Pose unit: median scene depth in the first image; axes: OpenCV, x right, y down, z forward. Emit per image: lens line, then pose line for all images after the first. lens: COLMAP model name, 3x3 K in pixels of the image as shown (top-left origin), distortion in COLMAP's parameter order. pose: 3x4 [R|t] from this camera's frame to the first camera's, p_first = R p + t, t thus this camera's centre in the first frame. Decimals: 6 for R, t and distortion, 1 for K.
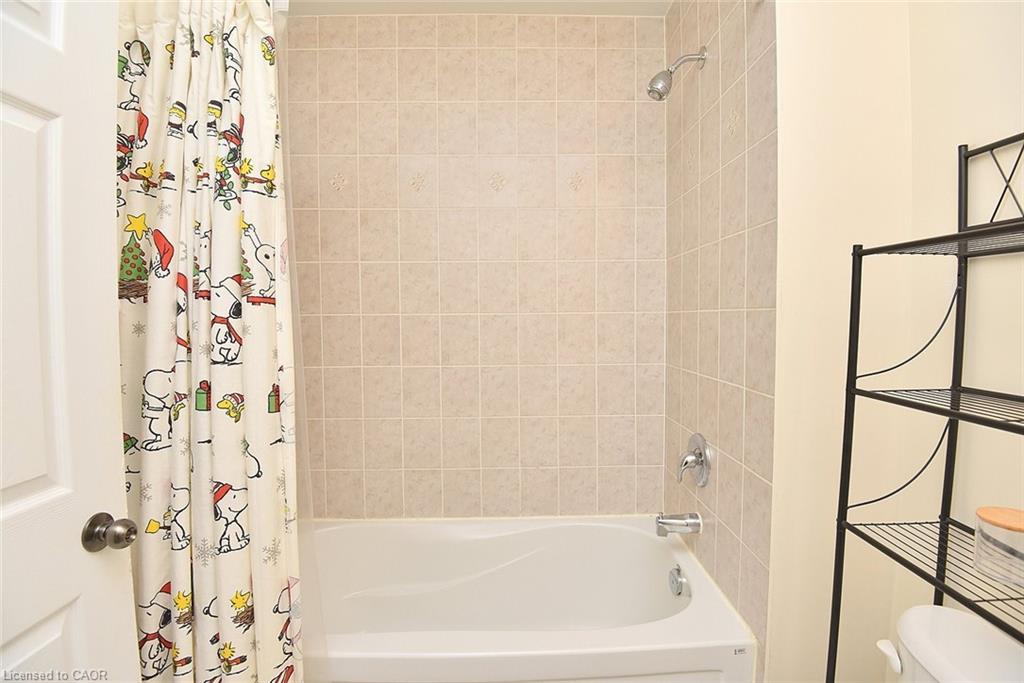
lens RADIAL K [[479.1, 0, 514.3], [0, 479.1, 333.5], [0, 0, 1]] dist [-0.004953, -0.032651]
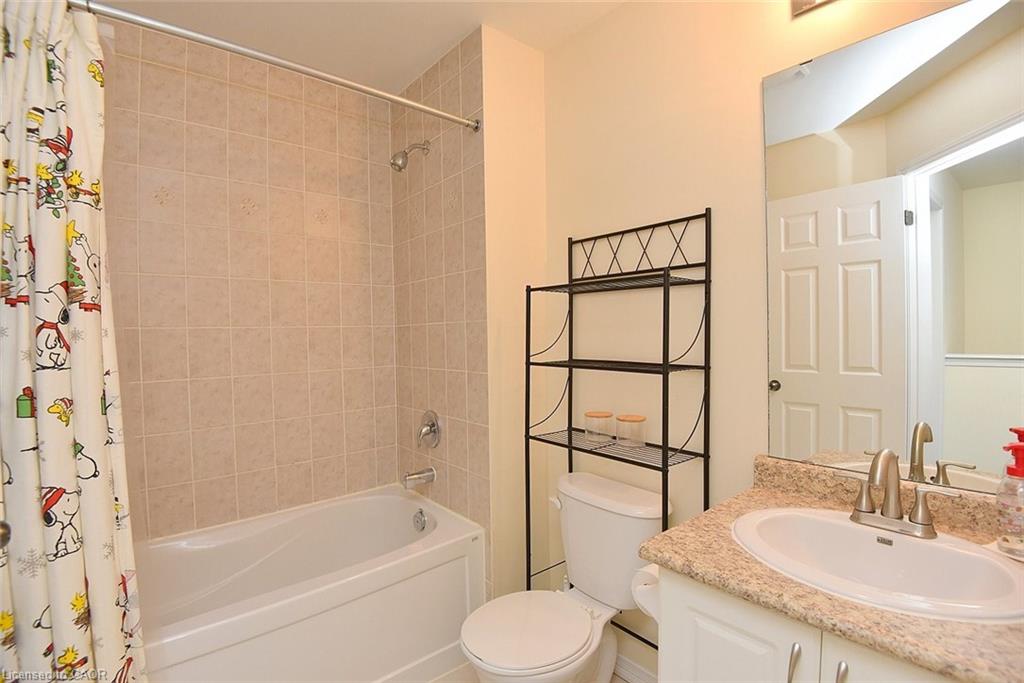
lens RADIAL K [[472.9, 0, 514.2], [0, 472.9, 339.0], [0, 0, 1]] dist [-0.024046, -0.012752]
pose [[0.769162, -0.014798, 0.638883, -0.465546], [0.037841, 0.999032, -0.022418, 0.058089], [-0.637933, 0.041419, 0.768977, -0.357701]]
